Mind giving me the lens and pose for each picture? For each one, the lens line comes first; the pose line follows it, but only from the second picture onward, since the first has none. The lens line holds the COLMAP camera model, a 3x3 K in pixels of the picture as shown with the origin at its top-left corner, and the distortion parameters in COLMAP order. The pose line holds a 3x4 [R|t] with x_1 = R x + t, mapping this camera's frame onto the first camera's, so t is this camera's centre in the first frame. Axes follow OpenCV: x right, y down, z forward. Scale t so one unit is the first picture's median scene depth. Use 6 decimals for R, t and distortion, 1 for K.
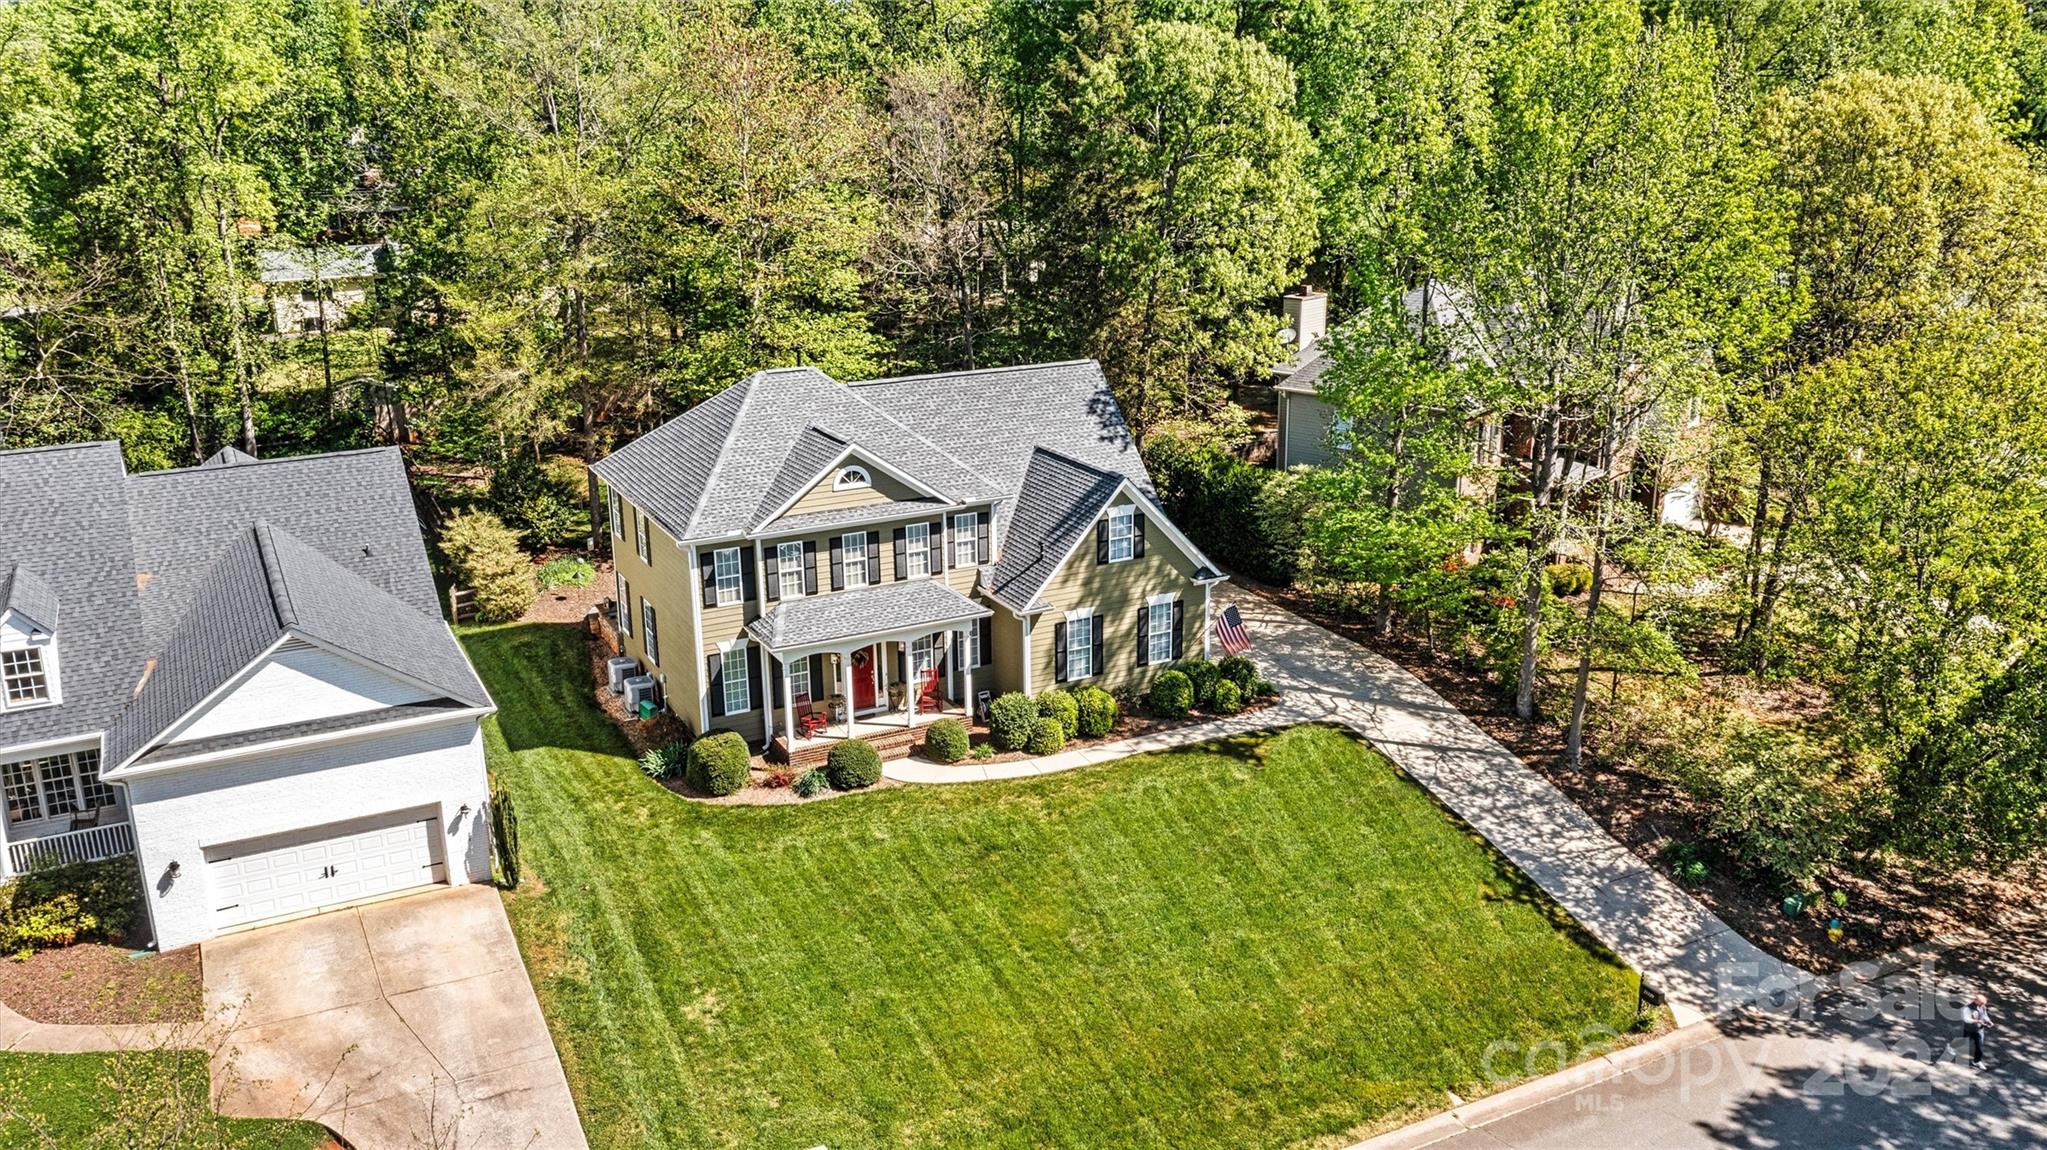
lens RADIAL K [[1654.3, 0, 1032.9], [0, 1654.3, 577.1], [0, 0, 1]] dist [-0.039579, 0.013060]
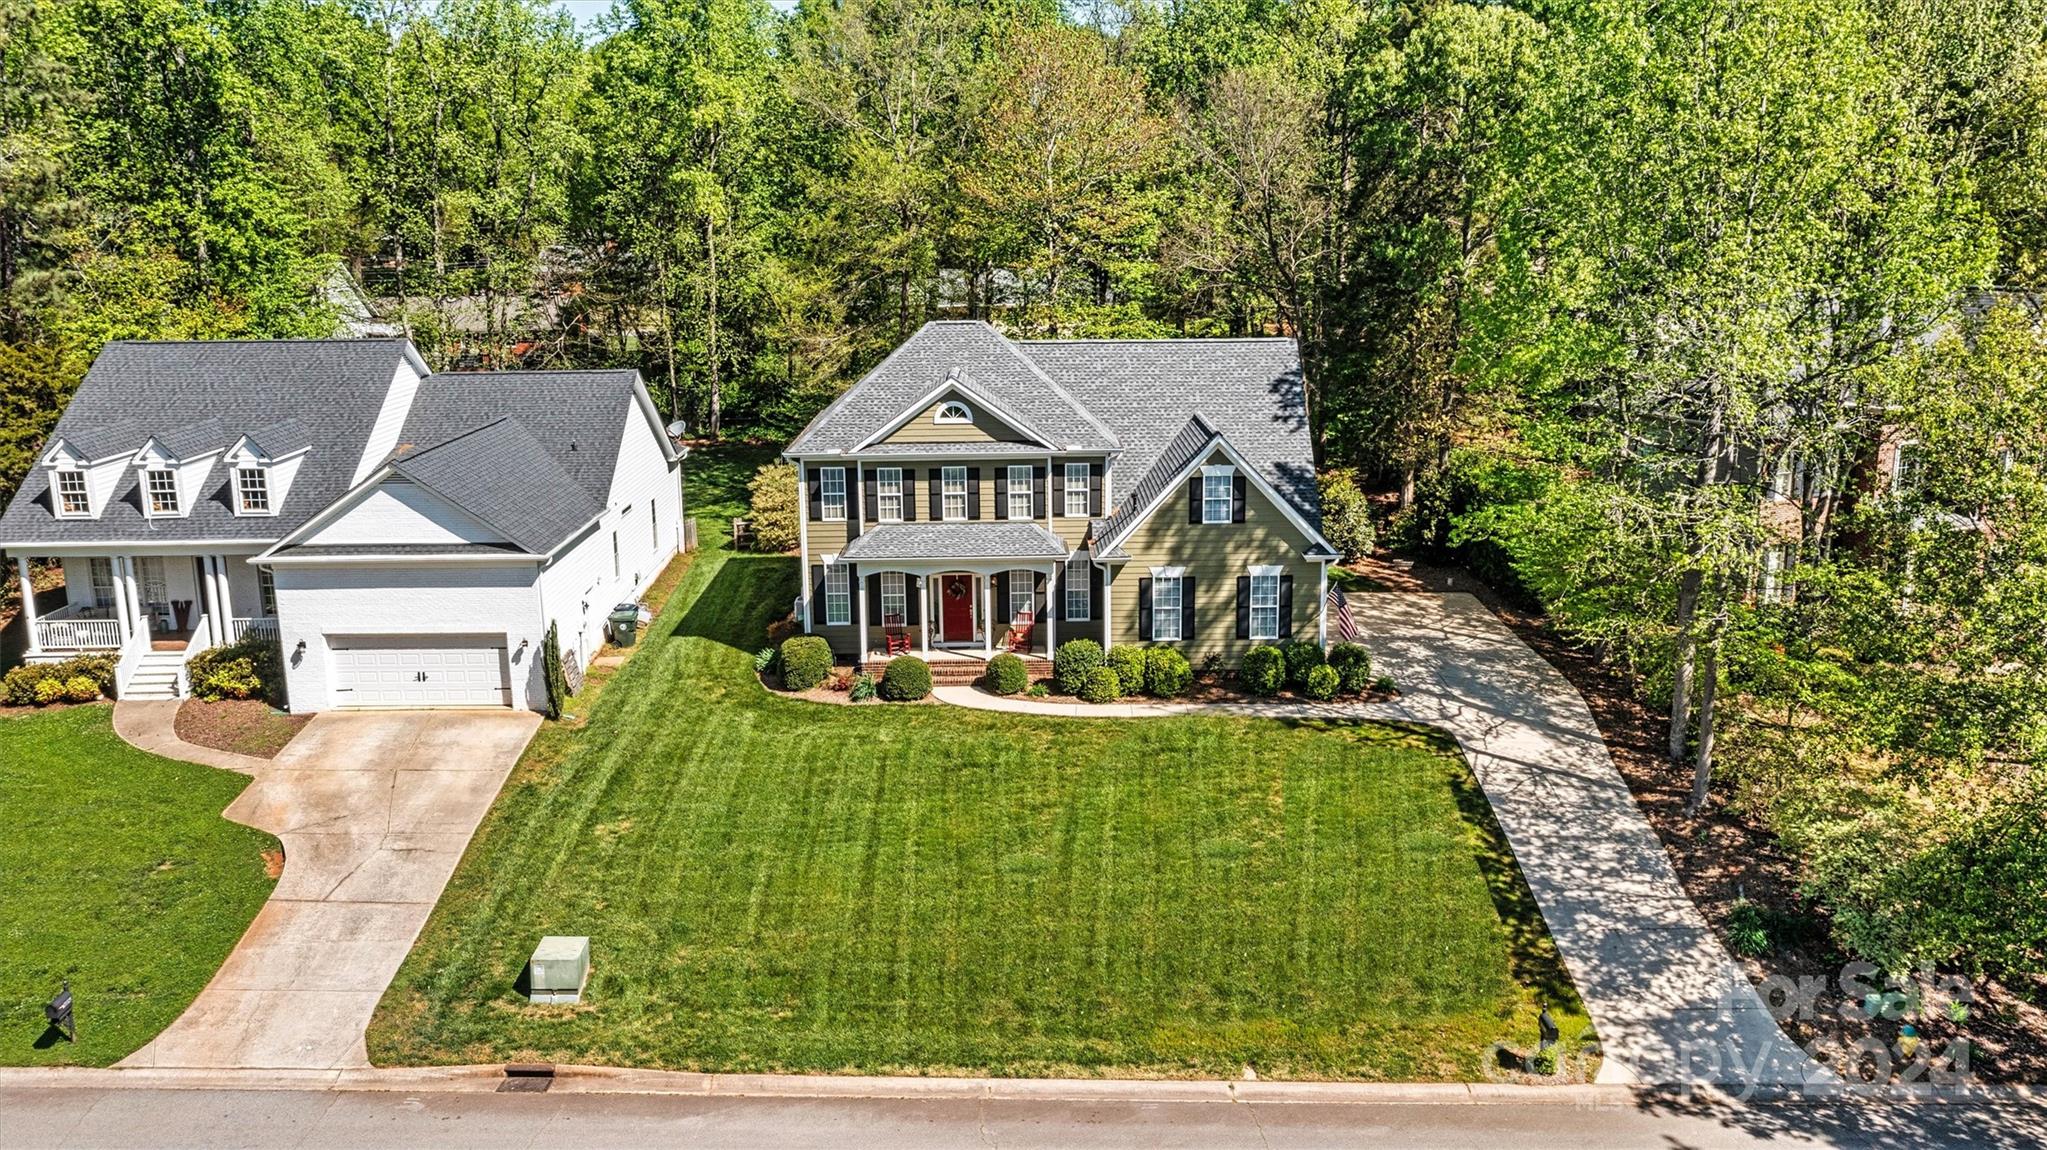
lens RADIAL K [[1654.3, 0, 1029.4], [0, 1654.3, 573.9], [0, 0, 1]] dist [-0.039579, 0.013060]
pose [[0.884126, 0.099354, -0.456564, 0.420435], [-0.132923, 0.990240, -0.041914, 0.078381], [0.447943, 0.097745, 0.888703, 0.094479]]
